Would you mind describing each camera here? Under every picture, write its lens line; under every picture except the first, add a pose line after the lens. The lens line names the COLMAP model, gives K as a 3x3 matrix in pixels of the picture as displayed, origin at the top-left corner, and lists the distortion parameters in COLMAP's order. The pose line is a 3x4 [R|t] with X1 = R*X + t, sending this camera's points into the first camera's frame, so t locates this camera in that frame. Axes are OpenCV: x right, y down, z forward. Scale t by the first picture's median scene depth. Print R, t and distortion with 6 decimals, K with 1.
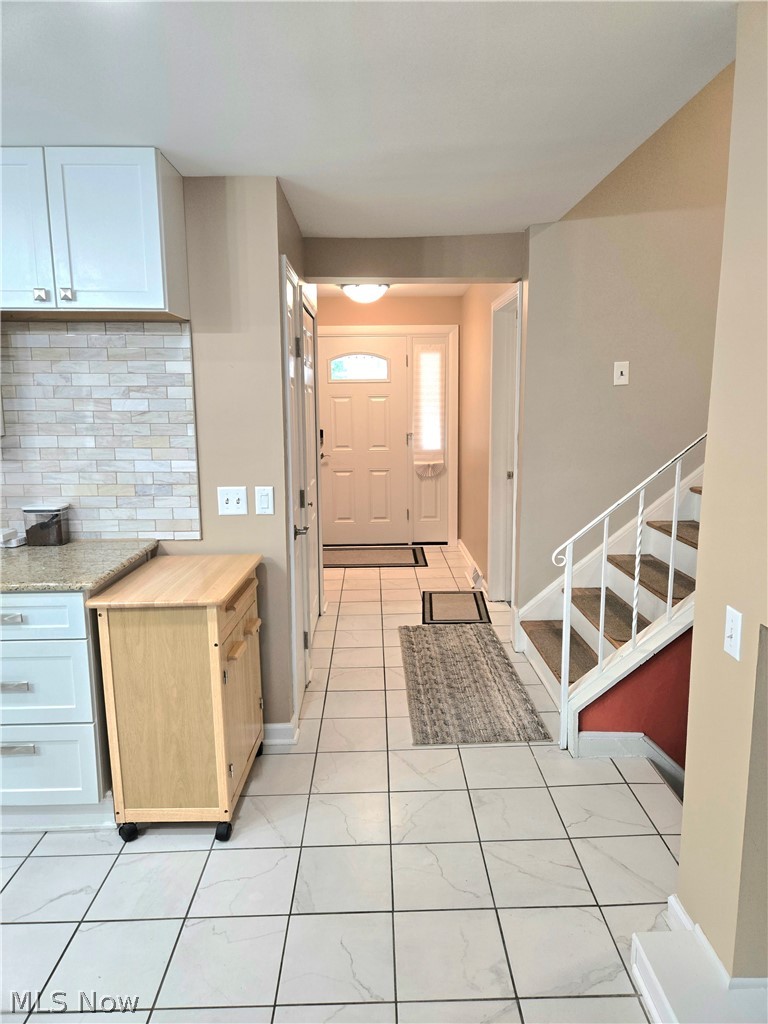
lens RADIAL K [[681.2, 0, 384.0], [0, 681.2, 512.0], [0, 0, 1]] dist [0.083173, -0.072545]
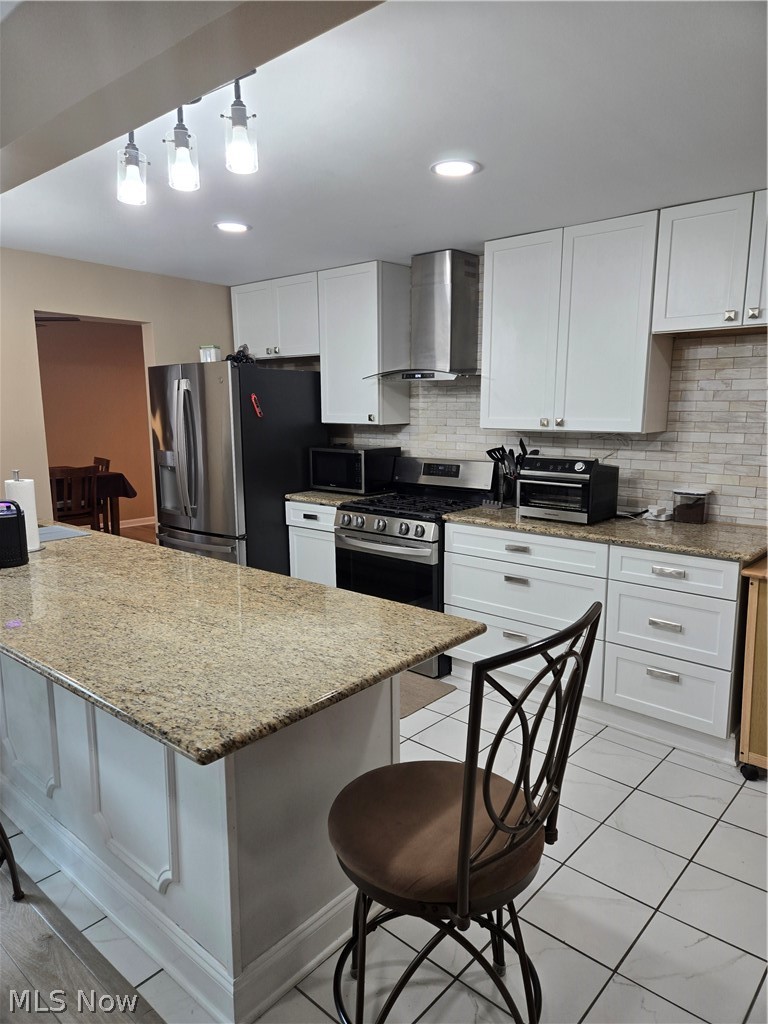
lens RADIAL K [[679.9, 0, 379.8], [0, 679.9, 519.7], [0, 0, 1]] dist [0.047035, -0.001491]
pose [[0.734035, 0.118689, -0.668660, -0.081138], [-0.111536, 0.992309, 0.053697, 0.038521], [0.669890, 0.035164, 0.741627, -0.252939]]
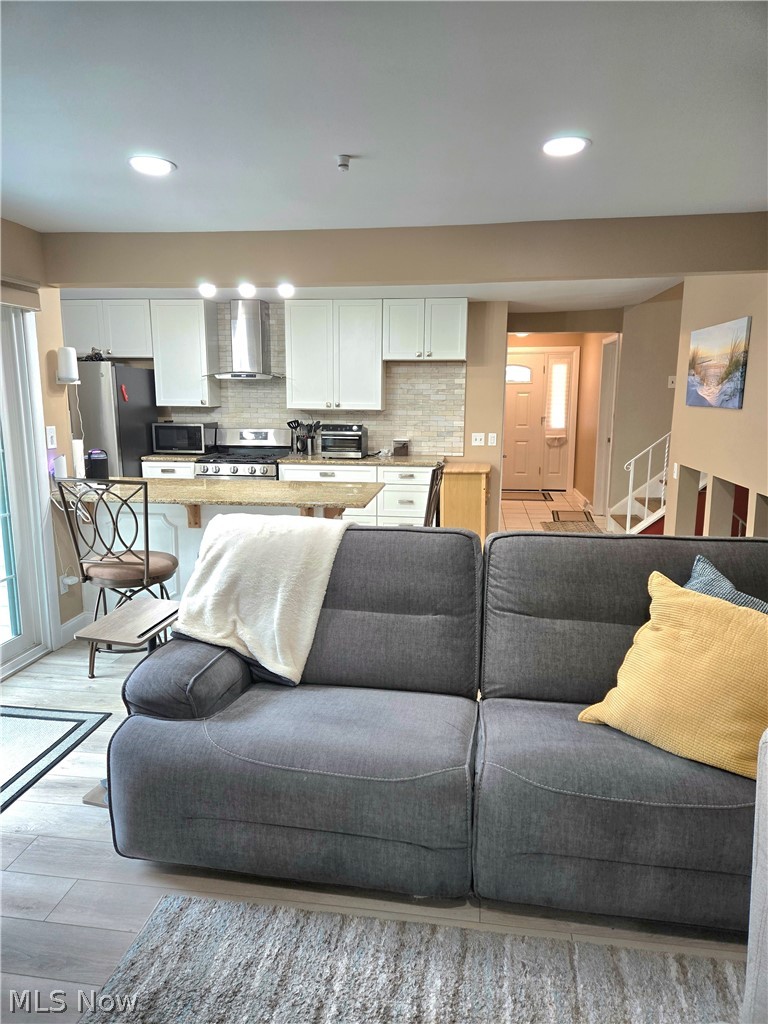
lens RADIAL K [[681.2, 0, 384.0], [0, 681.2, 512.0], [0, 0, 1]] dist [0.083173, -0.072545]
pose [[0.988555, 0.037580, -0.146107, -0.195455], [-0.036212, 0.999272, 0.012008, 0.214803], [0.146452, -0.006580, 0.989196, -1.335089]]
